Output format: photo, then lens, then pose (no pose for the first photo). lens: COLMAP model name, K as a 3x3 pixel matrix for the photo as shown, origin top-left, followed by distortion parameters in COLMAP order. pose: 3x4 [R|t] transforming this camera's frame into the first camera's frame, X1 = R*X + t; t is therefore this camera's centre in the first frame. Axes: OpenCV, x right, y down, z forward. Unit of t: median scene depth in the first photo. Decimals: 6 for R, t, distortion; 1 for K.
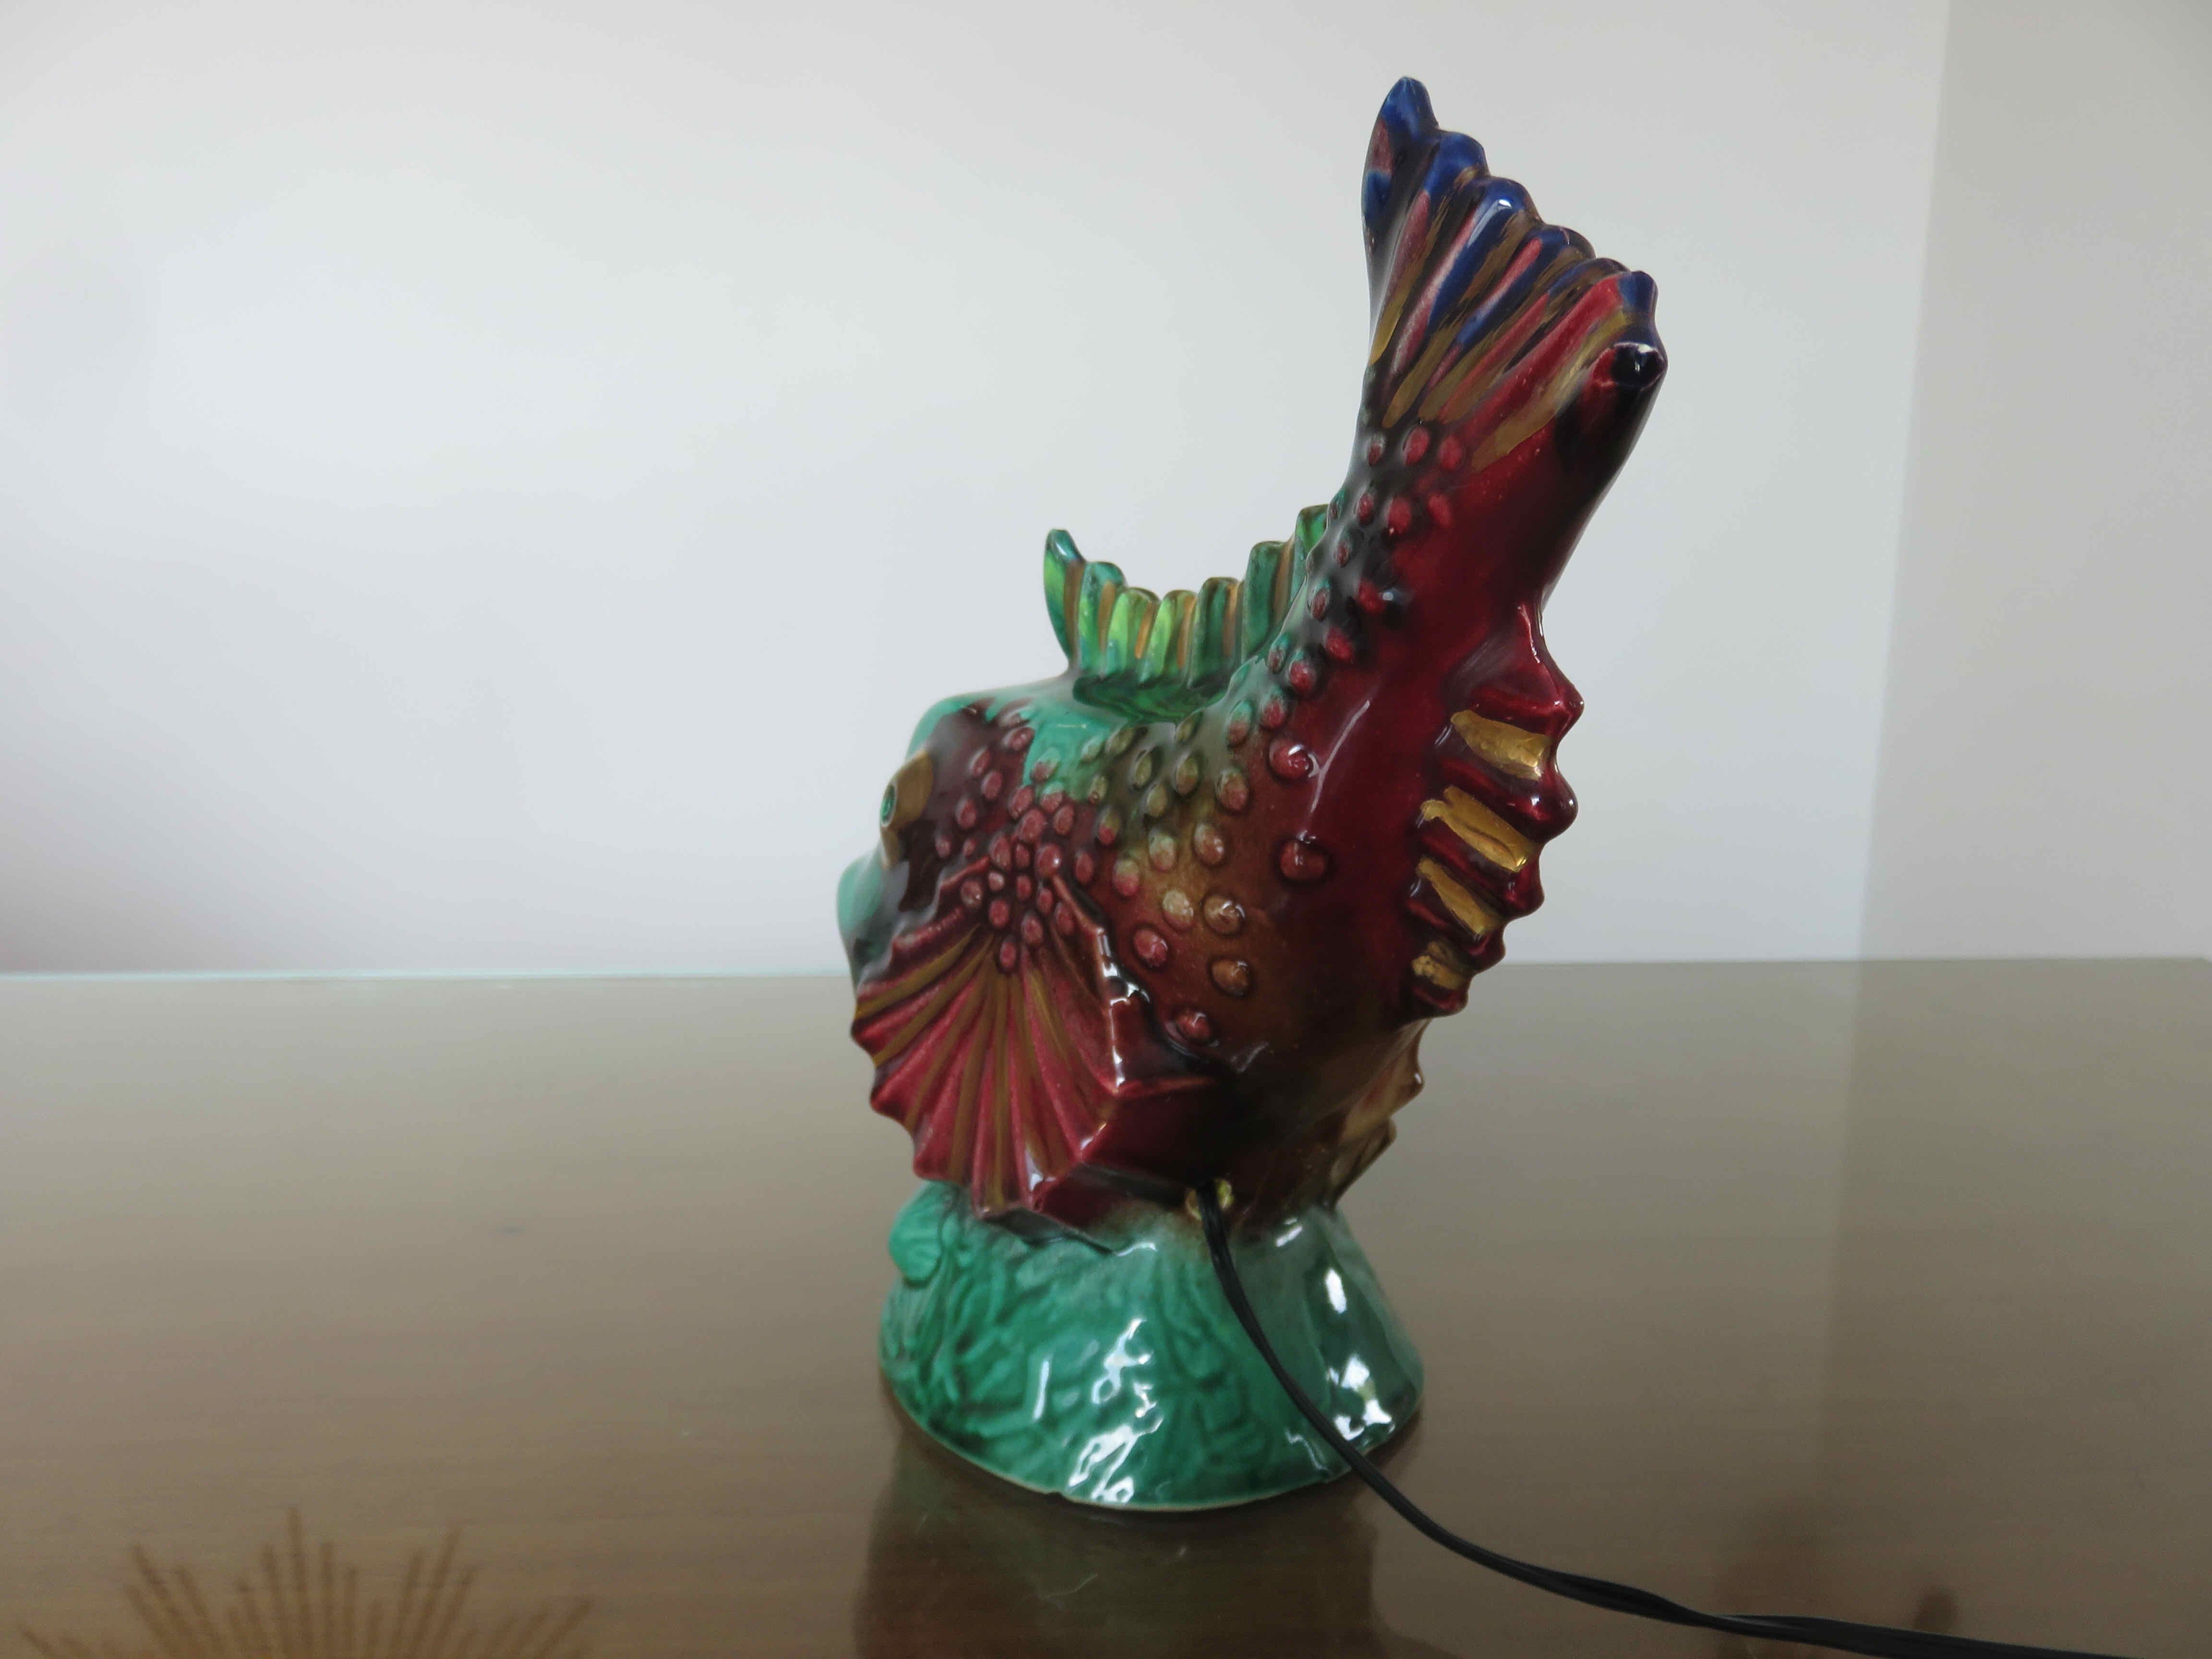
lens RADIAL K [[1600.3, 0, 1106.0], [0, 1600.3, 829.5], [0, 0, 1]] dist [0.001773, 0.001921]
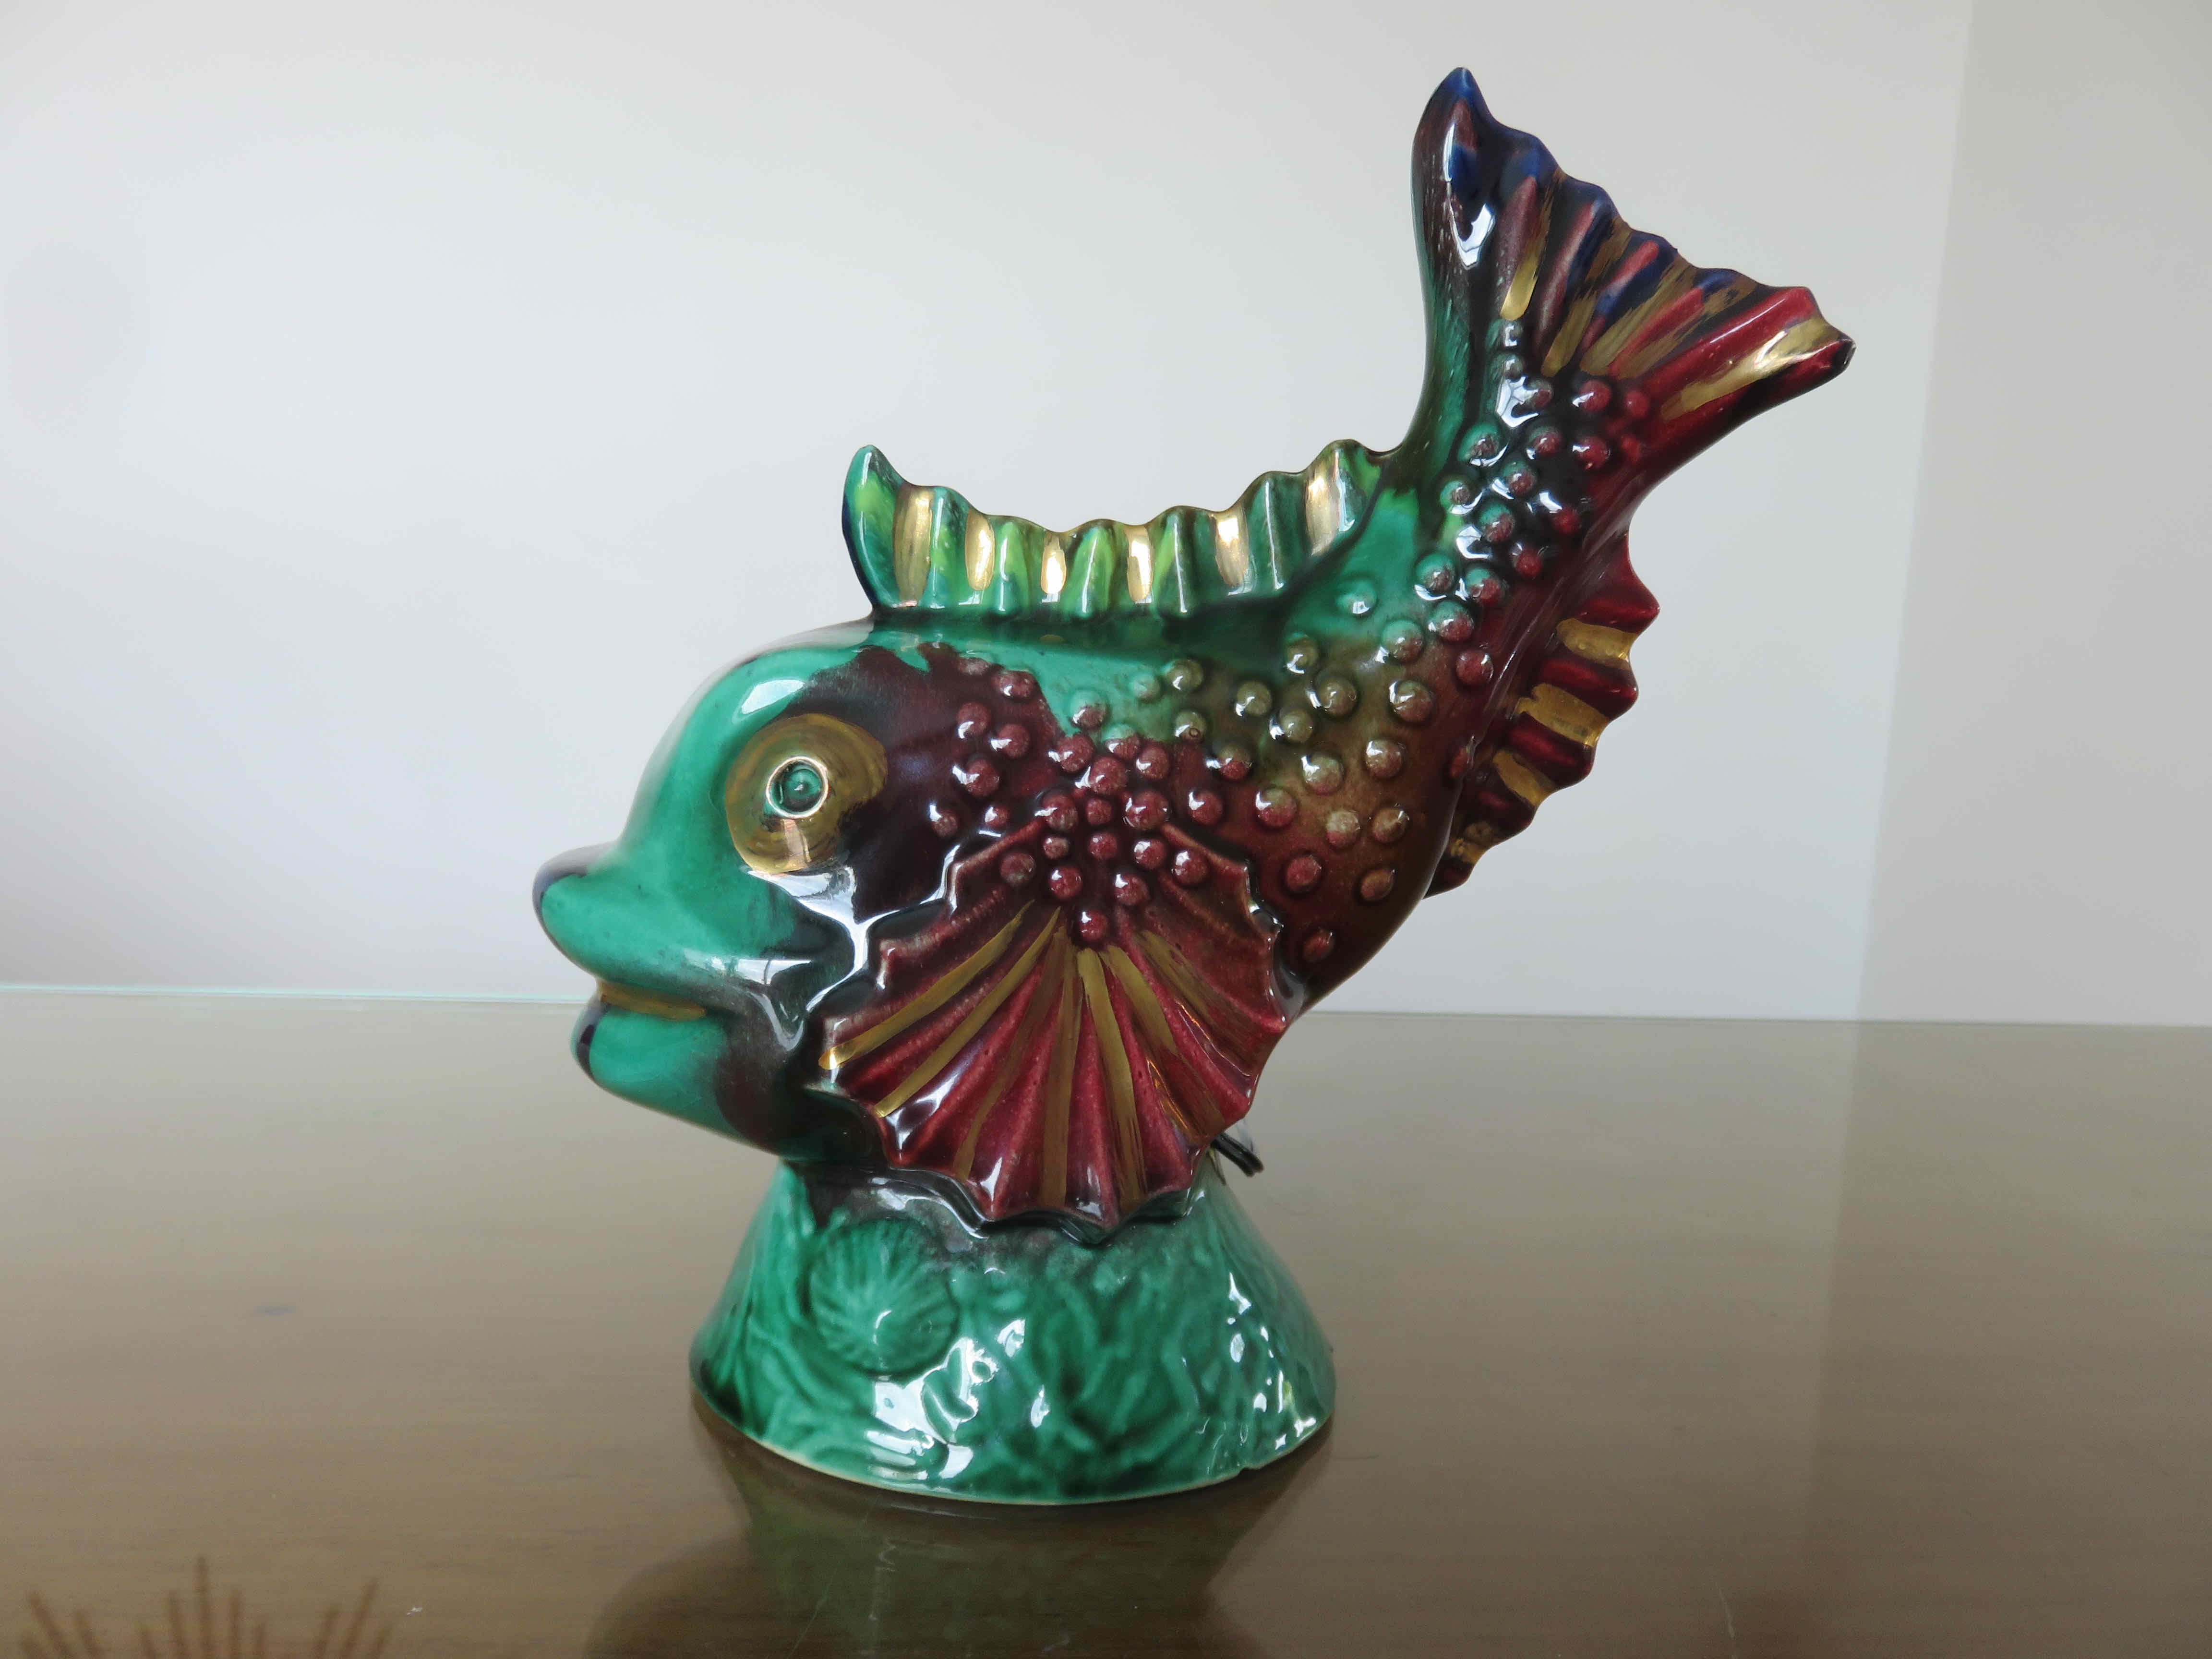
lens RADIAL K [[1600.3, 0, 1106.0], [0, 1600.3, 829.5], [0, 0, 1]] dist [0.001773, 0.001921]
pose [[0.533077, -0.122144, 0.837204, -0.837615], [0.121107, 0.990350, 0.067374, -0.034317], [-0.837354, 0.065476, 0.542725, 0.542921]]
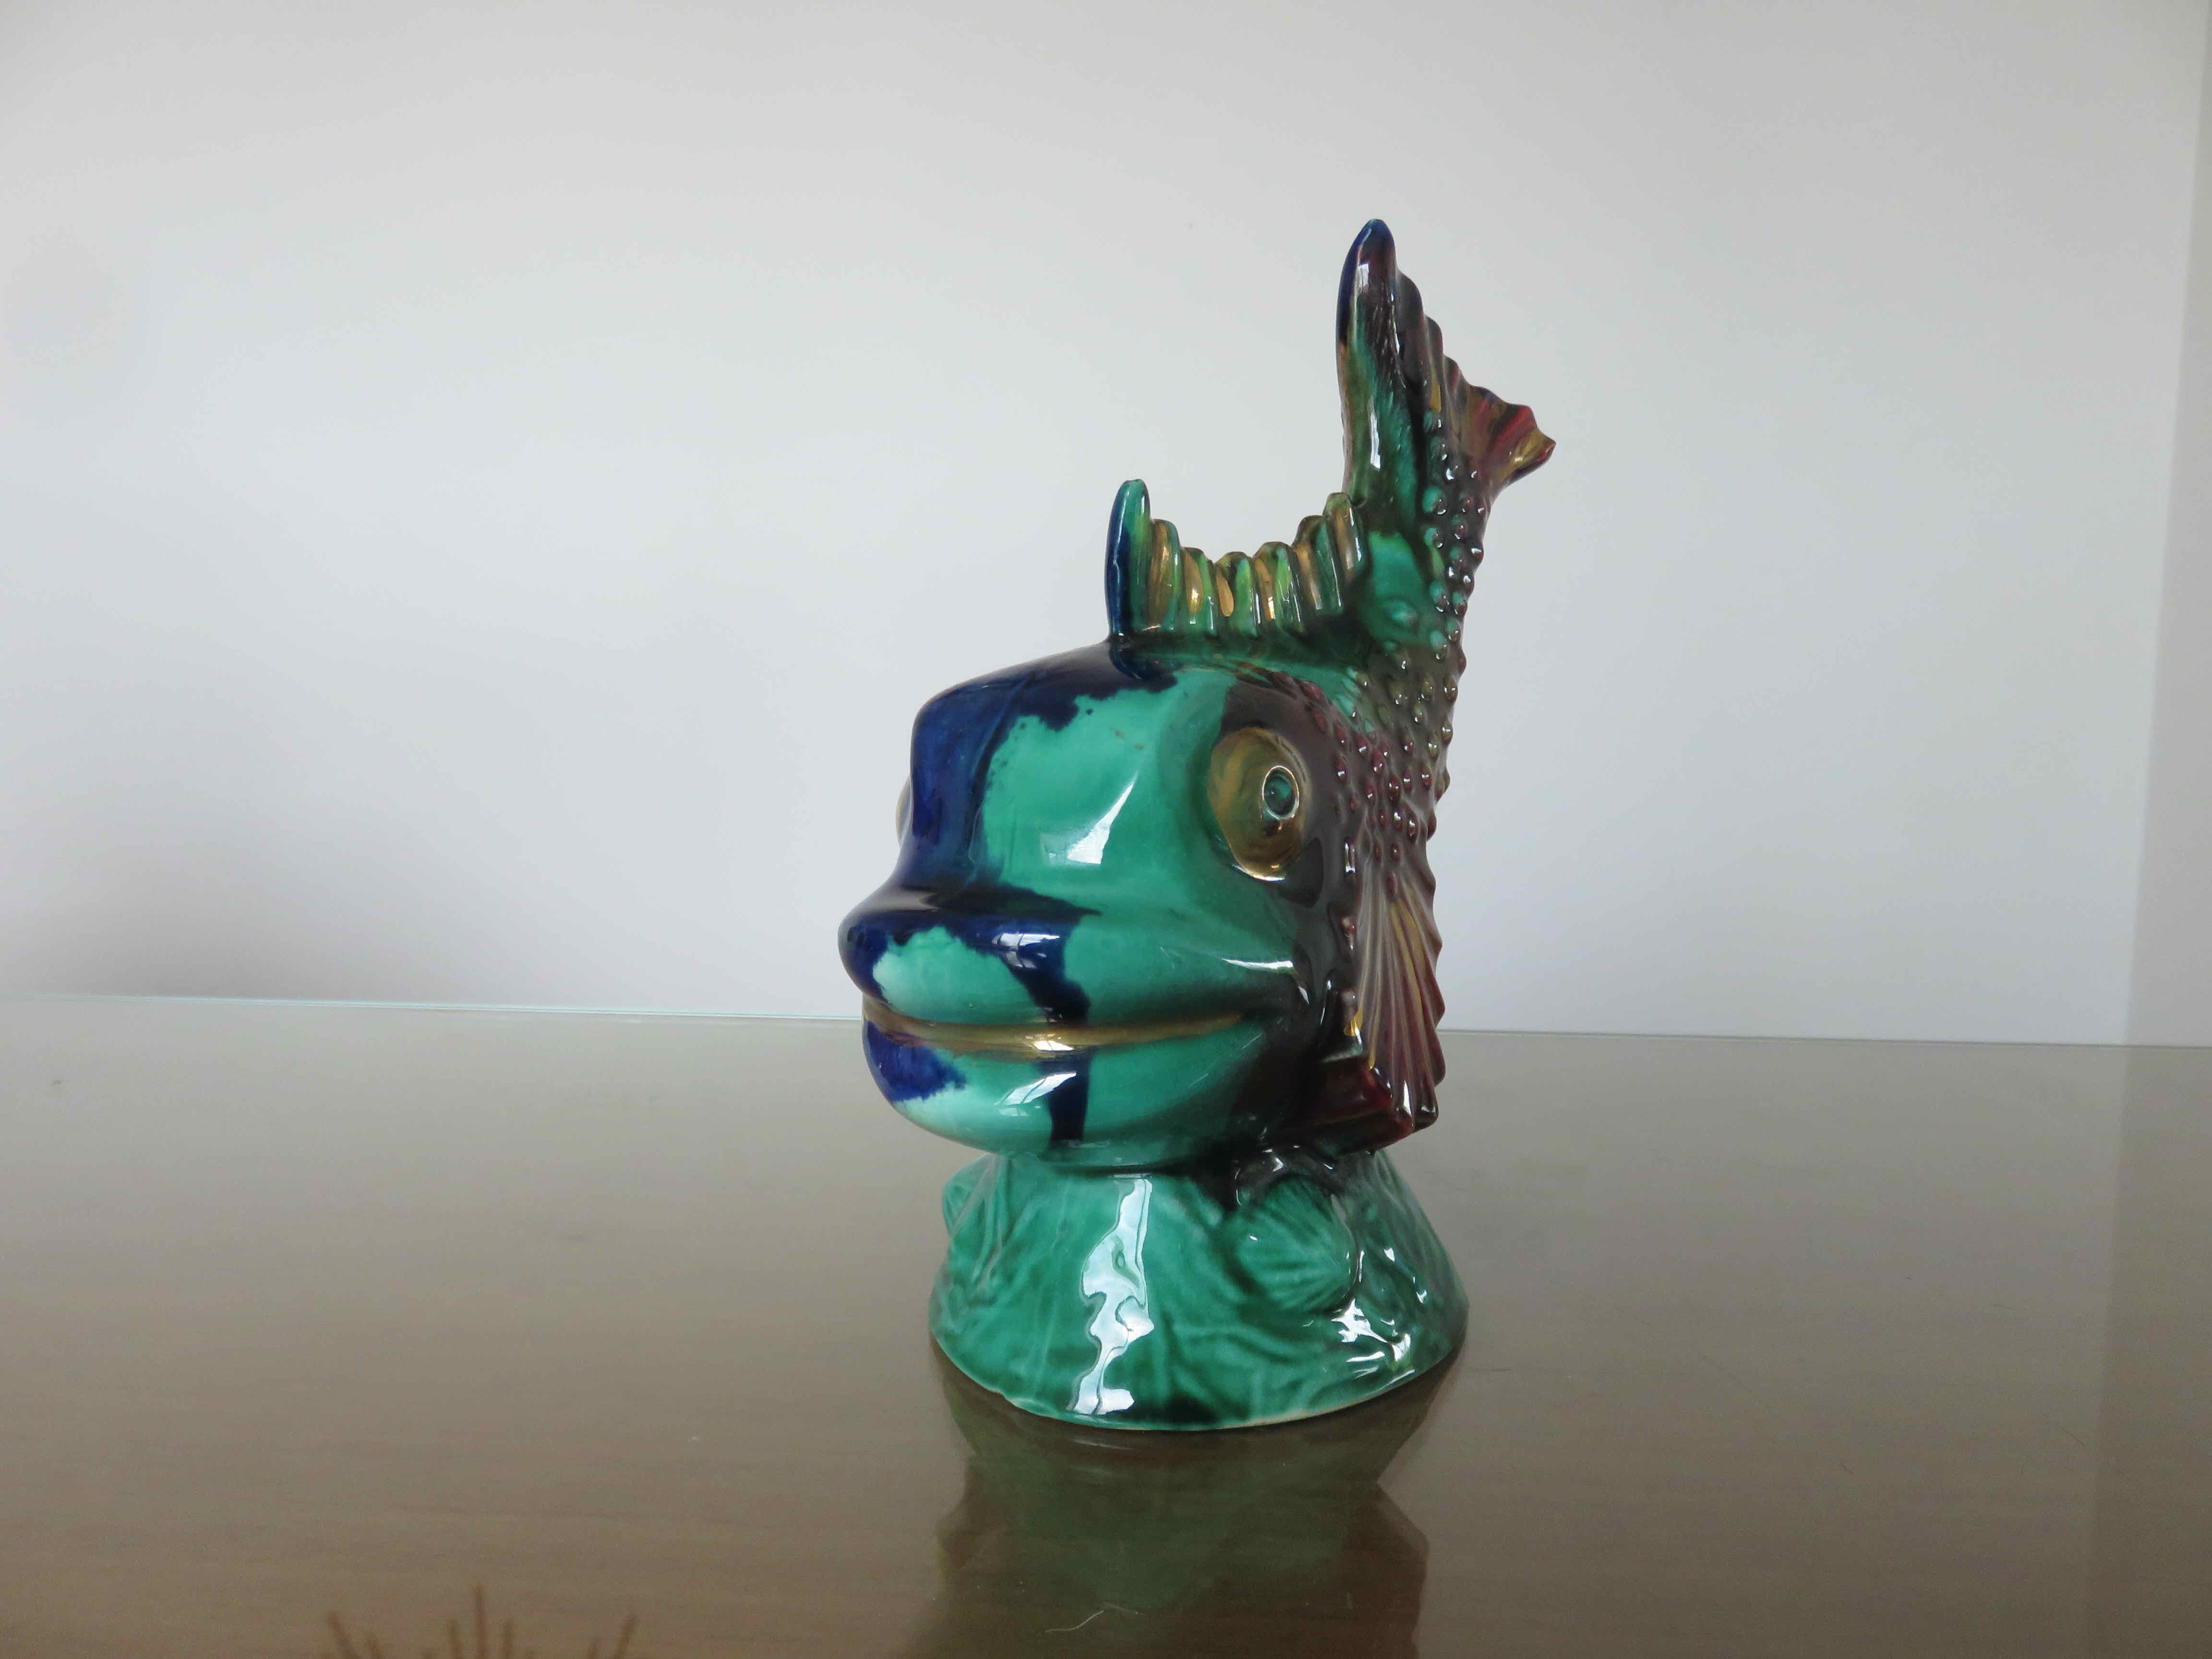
lens RADIAL K [[1600.3, 0, 1106.0], [0, 1600.3, 829.5], [0, 0, 1]] dist [0.001773, 0.001921]
pose [[-0.340177, -0.118030, 0.932925, -1.054278], [0.158242, 0.970759, 0.180517, -0.189246], [-0.926952, 0.209035, -0.311553, 1.576331]]
